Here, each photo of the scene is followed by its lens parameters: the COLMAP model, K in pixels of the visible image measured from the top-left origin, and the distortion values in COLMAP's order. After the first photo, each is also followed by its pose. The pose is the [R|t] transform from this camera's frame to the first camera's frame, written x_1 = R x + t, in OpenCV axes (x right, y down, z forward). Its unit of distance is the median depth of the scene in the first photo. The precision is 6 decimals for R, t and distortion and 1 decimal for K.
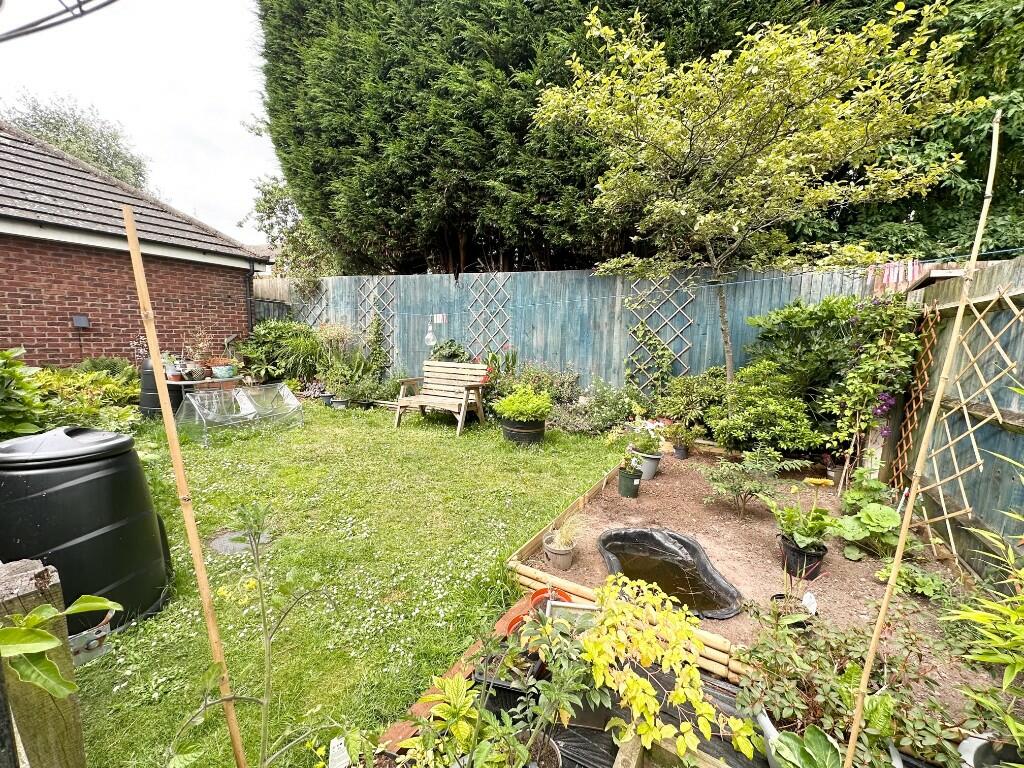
lens RADIAL K [[406.2, 0, 512.0], [0, 406.2, 384.0], [0, 0, 1]] dist [-0.000555, -0.000385]
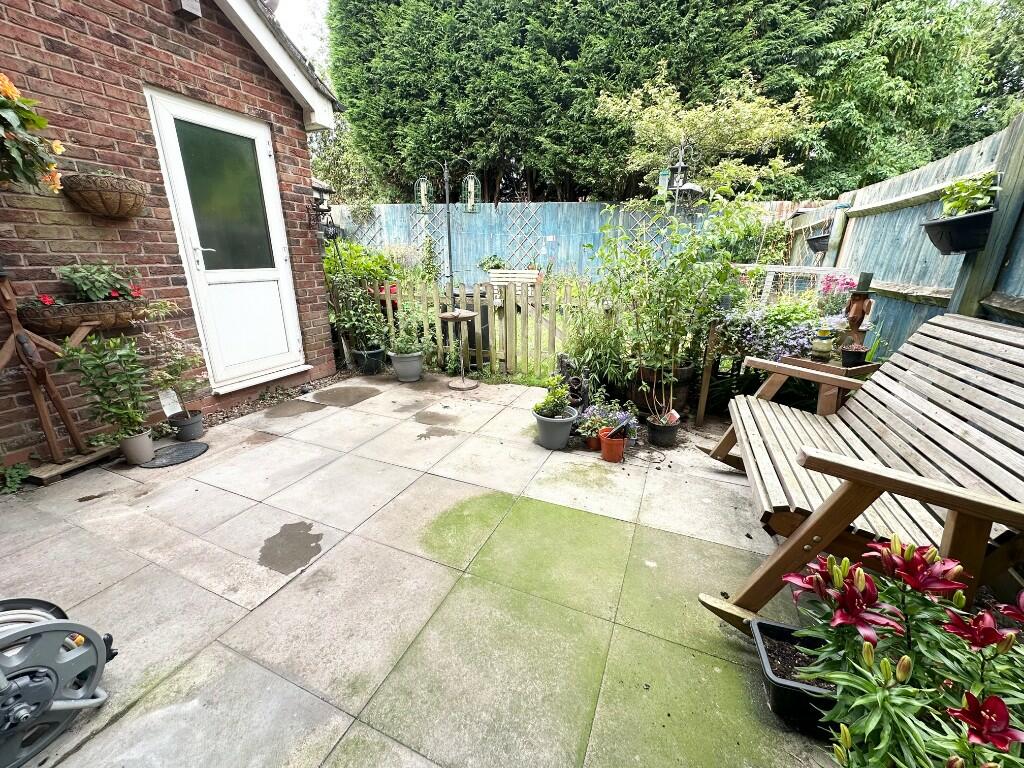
lens RADIAL K [[406.2, 0, 512.0], [0, 406.2, 384.0], [0, 0, 1]] dist [-0.000555, -0.000385]
pose [[0.989266, -0.061453, 0.132574, -0.362771], [0.035944, 0.981730, 0.186853, 0.075575], [-0.141635, -0.180082, 0.973401, -0.490180]]
